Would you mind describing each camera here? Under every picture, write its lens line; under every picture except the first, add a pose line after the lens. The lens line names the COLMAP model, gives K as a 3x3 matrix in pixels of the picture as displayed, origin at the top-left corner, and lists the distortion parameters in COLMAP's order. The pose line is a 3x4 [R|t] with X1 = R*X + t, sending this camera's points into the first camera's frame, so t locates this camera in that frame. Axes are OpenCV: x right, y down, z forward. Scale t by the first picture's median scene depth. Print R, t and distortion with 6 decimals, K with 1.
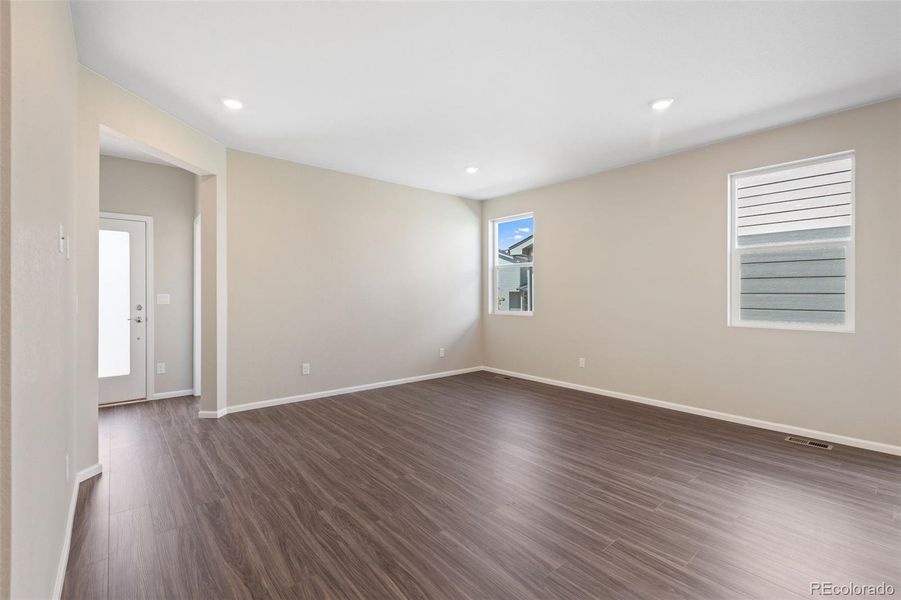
lens RADIAL K [[401.0, 0, 456.9], [0, 401.0, 294.6], [0, 0, 1]] dist [-0.003728, -0.001367]
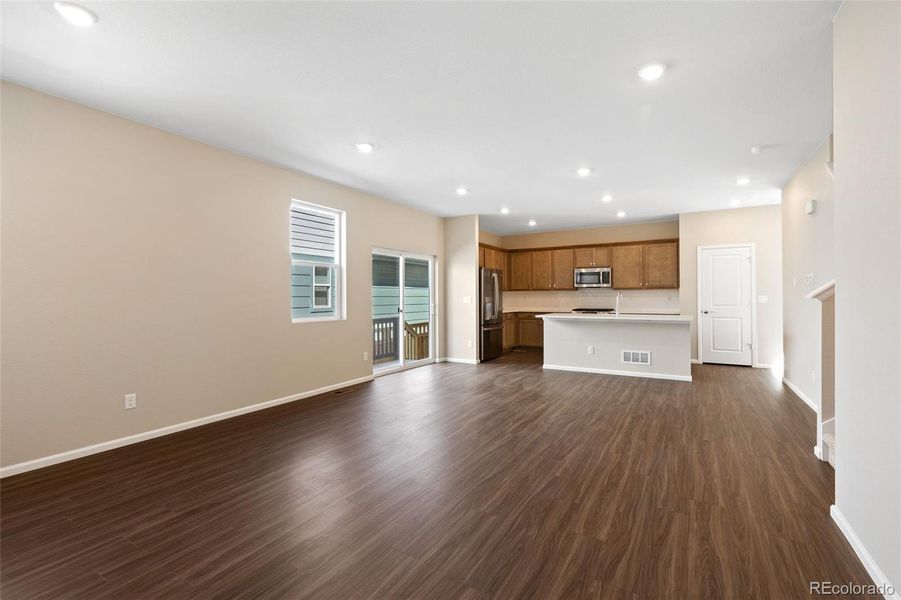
lens RADIAL K [[401.0, 0, 449.6], [0, 401.0, 297.3], [0, 0, 1]] dist [-0.003728, -0.001367]
pose [[-0.311719, -0.003970, 0.950166, -1.034016], [0.005235, 0.999969, 0.005895, -0.003461], [-0.950160, 0.006812, -0.311688, 1.532070]]
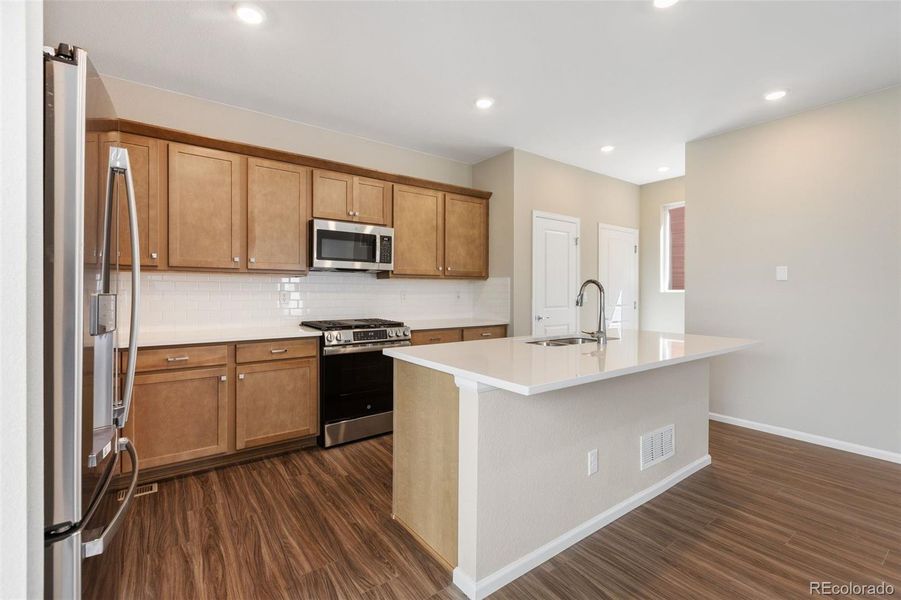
lens RADIAL K [[401.0, 0, 446.6], [0, 401.0, 293.3], [0, 0, 1]] dist [-0.003728, -0.001367]
pose [[-0.996459, -0.005212, 0.083923, 1.518572], [-0.005193, 0.999986, 0.000451, 0.018816], [-0.083925, 0.000013, -0.996472, 0.650087]]
